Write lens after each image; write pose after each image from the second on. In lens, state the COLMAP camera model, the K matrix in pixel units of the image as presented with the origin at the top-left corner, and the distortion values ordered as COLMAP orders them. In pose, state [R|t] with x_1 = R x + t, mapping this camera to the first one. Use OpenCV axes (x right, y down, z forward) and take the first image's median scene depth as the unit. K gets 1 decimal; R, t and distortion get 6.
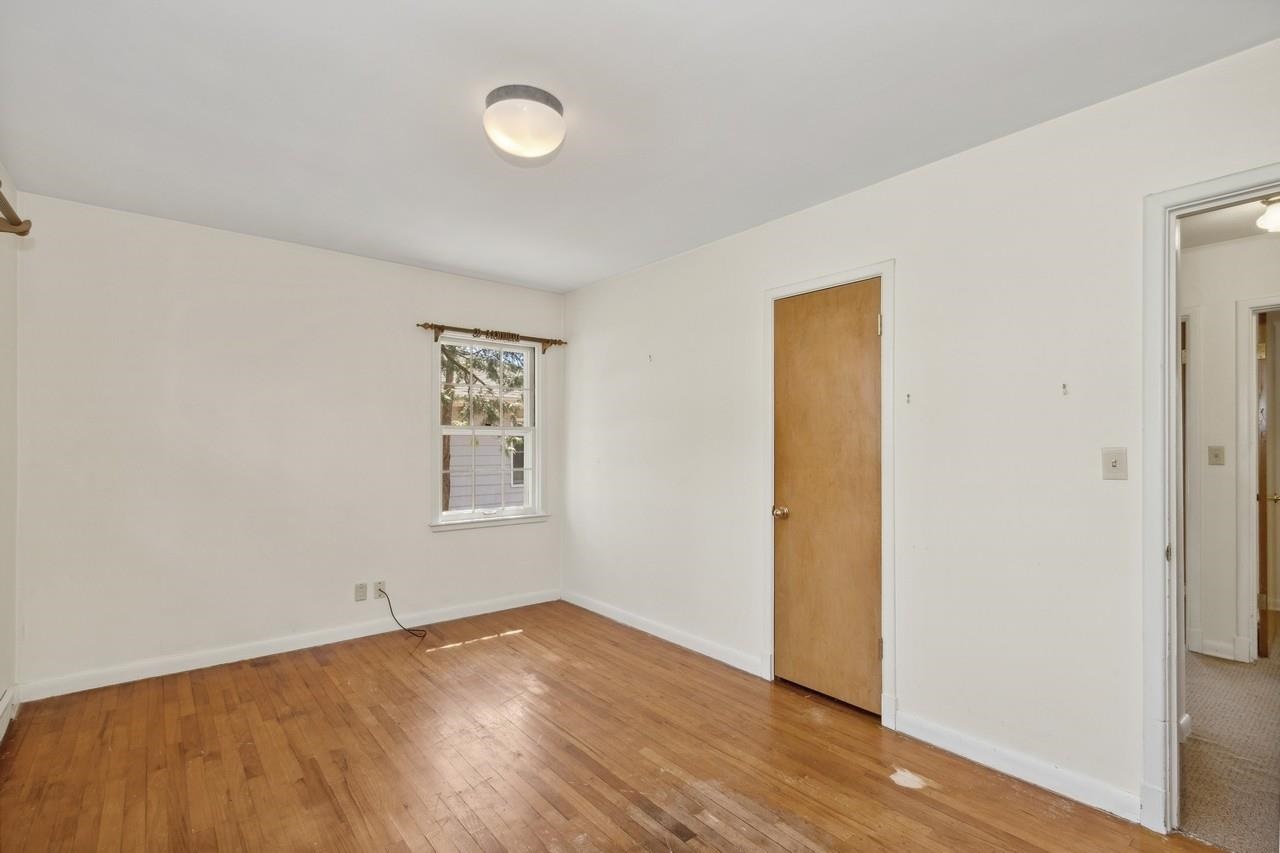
lens RADIAL K [[597.0, 0, 631.8], [0, 597.0, 436.5], [0, 0, 1]] dist [0.004441, -0.001130]
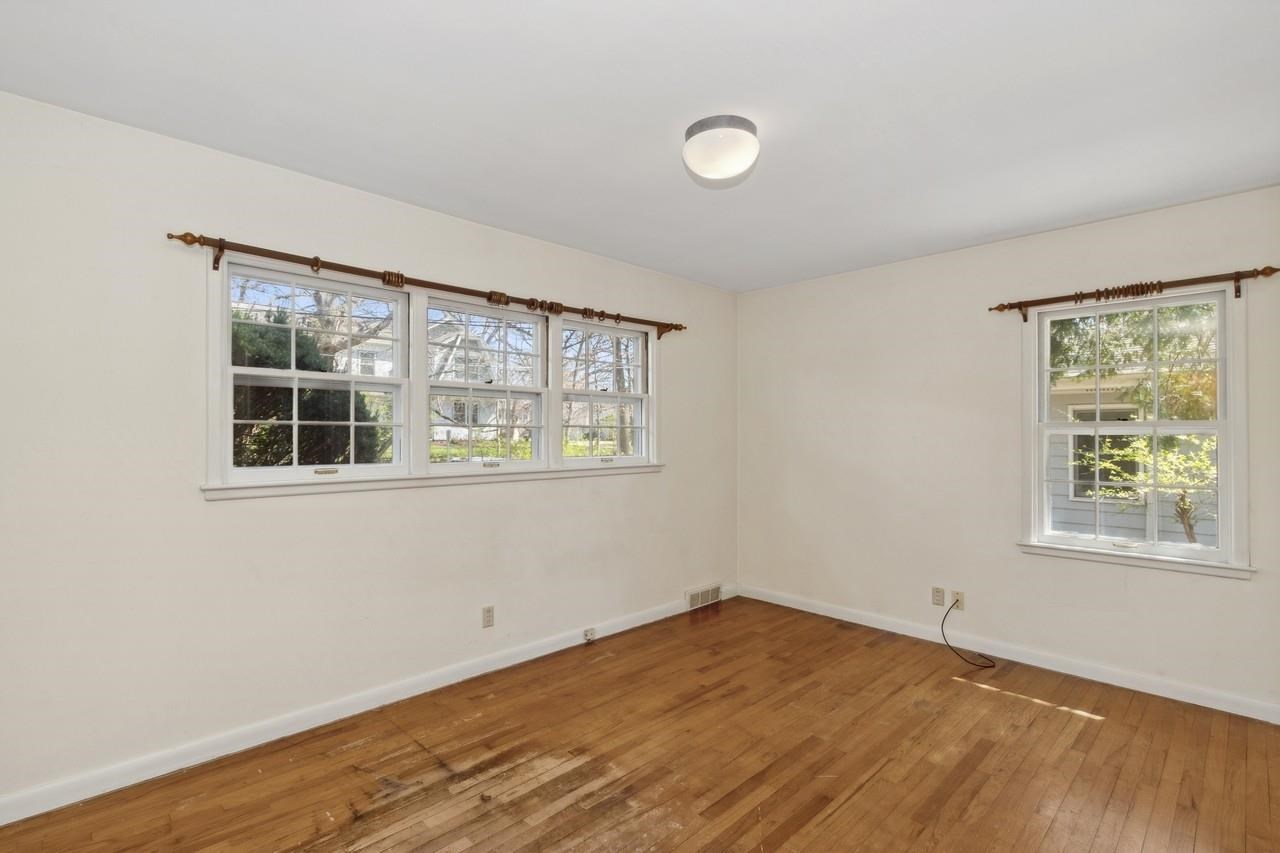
lens RADIAL K [[597.0, 0, 630.9], [0, 597.0, 426.6], [0, 0, 1]] dist [0.004441, -0.001130]
pose [[0.083760, -0.013595, -0.996393, 0.578531], [0.007330, 0.999888, -0.013027, -0.009734], [0.996459, -0.006213, 0.083850, 0.501612]]
